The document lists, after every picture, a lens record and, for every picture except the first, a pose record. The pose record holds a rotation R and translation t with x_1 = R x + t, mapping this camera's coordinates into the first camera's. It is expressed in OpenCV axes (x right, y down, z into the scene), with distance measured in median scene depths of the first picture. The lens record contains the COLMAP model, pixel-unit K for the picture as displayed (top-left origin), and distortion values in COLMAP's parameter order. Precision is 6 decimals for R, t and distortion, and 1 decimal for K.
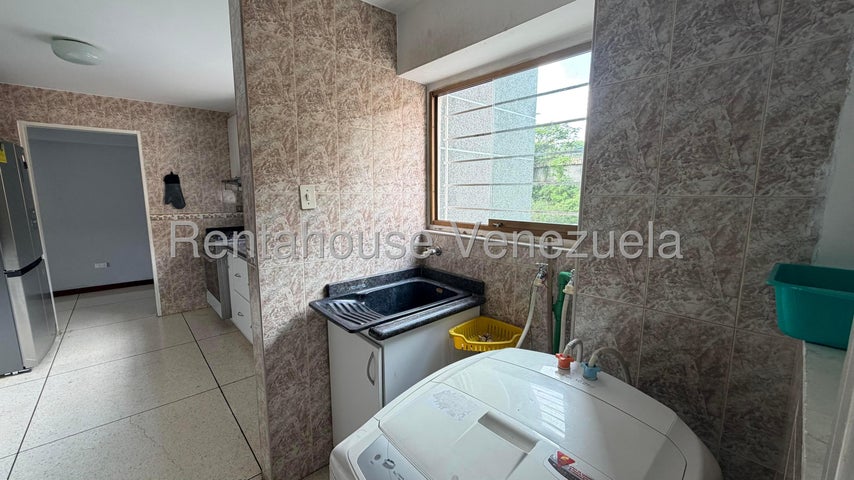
lens RADIAL K [[338.7, 0, 425.2], [0, 338.7, 241.6], [0, 0, 1]] dist [0.000207, -0.000132]
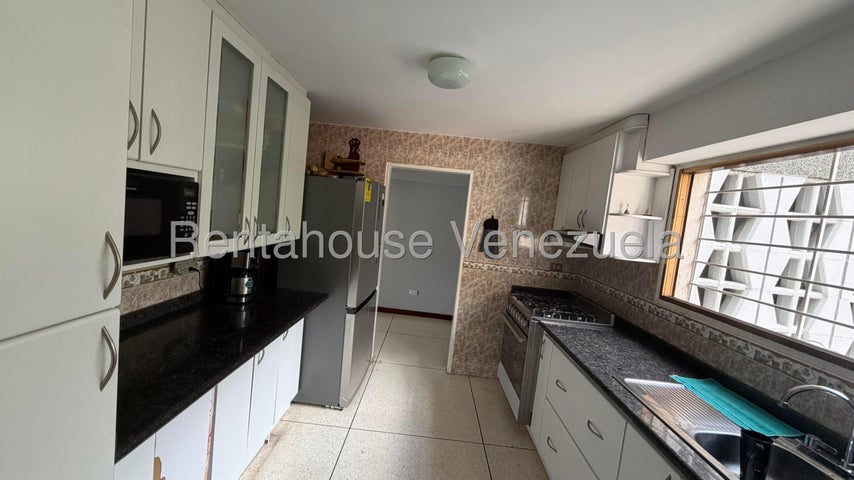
lens RADIAL K [[338.7, 0, 425.7], [0, 338.7, 240.0], [0, 0, 1]] dist [0.000207, -0.000132]
pose [[0.728935, 0.123877, -0.673281, -0.294693], [-0.202001, 0.978623, -0.038642, -0.080551], [0.654101, 0.164171, 0.738376, 0.267871]]
